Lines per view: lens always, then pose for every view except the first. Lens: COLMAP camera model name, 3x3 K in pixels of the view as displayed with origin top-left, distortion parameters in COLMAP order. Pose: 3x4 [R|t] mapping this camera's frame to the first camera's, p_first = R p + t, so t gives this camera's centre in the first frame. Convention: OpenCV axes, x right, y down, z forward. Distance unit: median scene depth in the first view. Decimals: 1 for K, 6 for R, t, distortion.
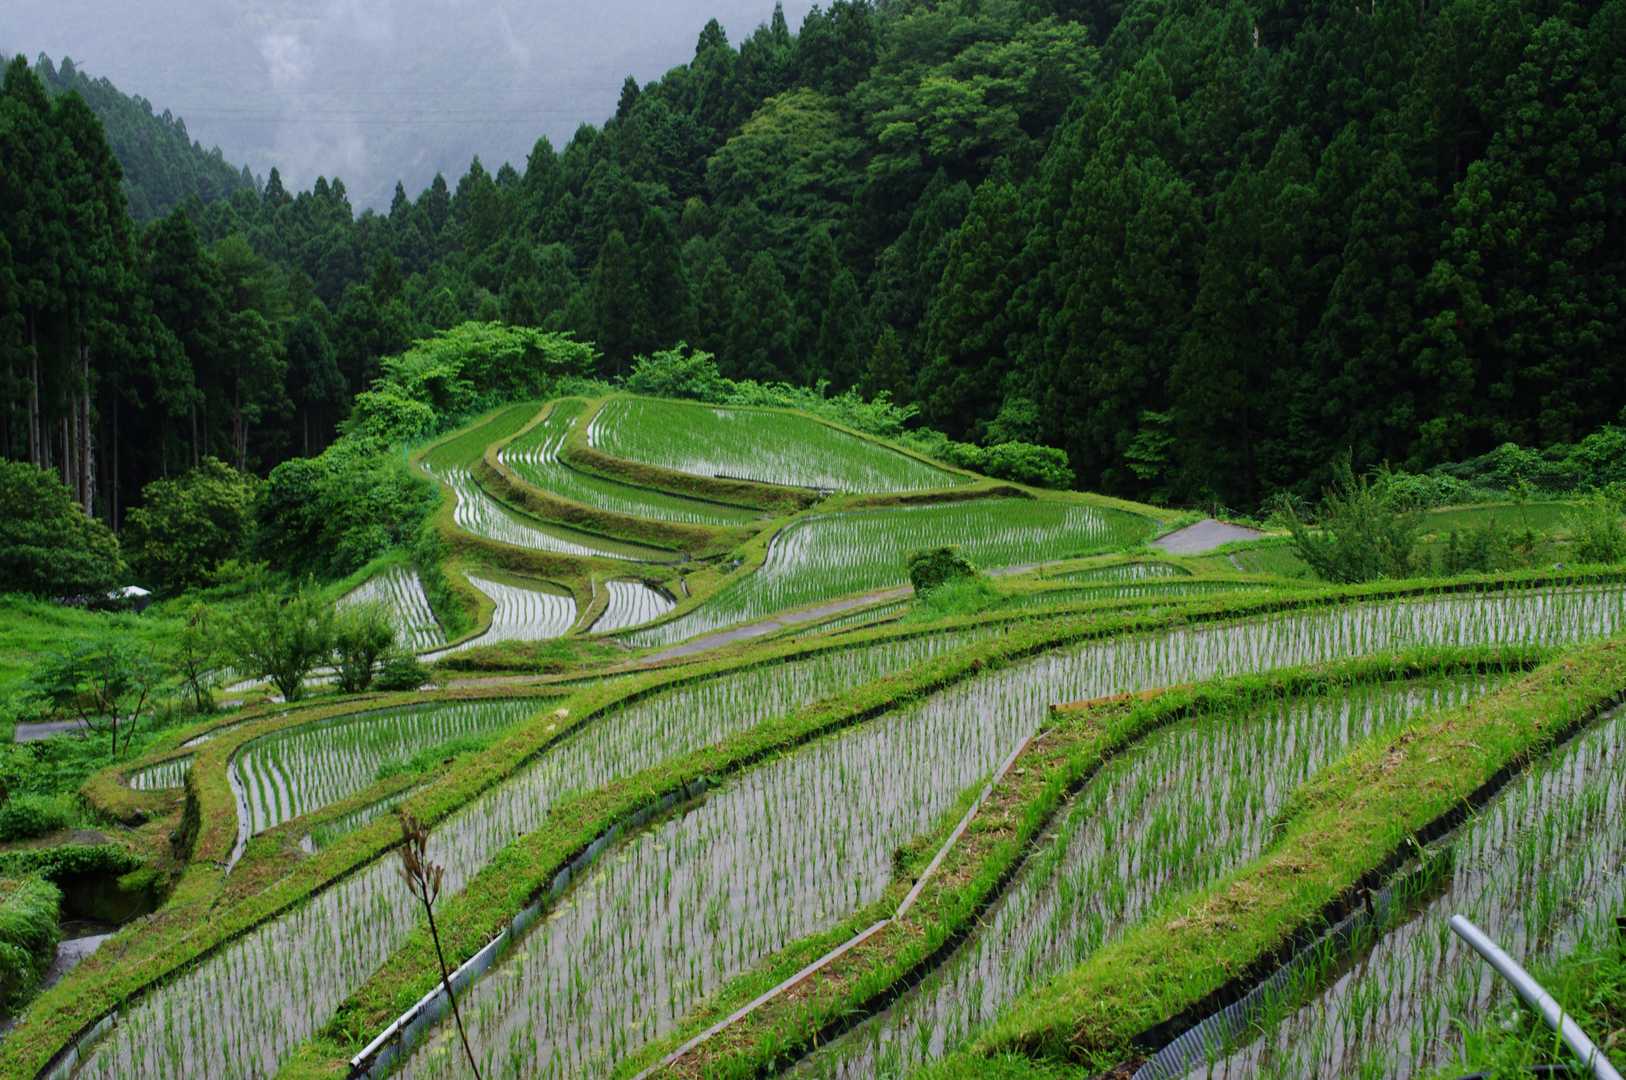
lens RADIAL K [[2359.7, 0, 820.2], [0, 2359.7, 531.8], [0, 0, 1]] dist [0.061076, 0.000000]
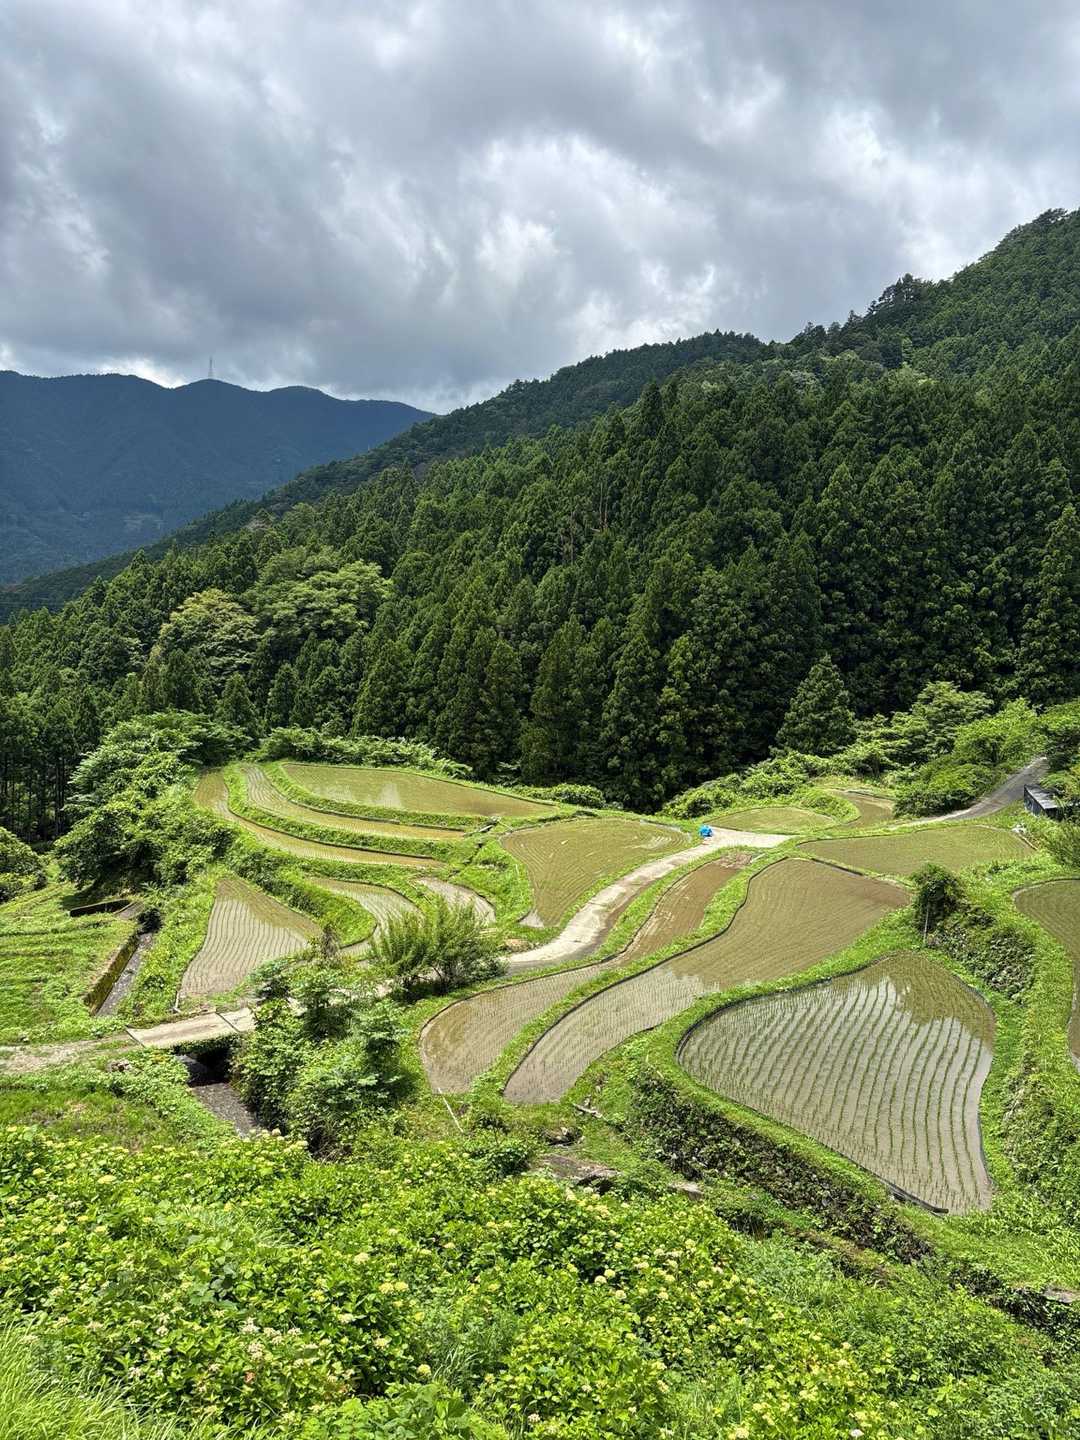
lens RADIAL K [[1112.7, 0, 533.3], [0, 1112.7, 732.3], [0, 0, 1]] dist [0.041465, -0.049973]
pose [[0.917352, -0.006134, 0.398029, -0.217299], [0.034060, 0.997424, -0.063128, -0.019848], [-0.396617, 0.071467, 0.915198, 0.173378]]
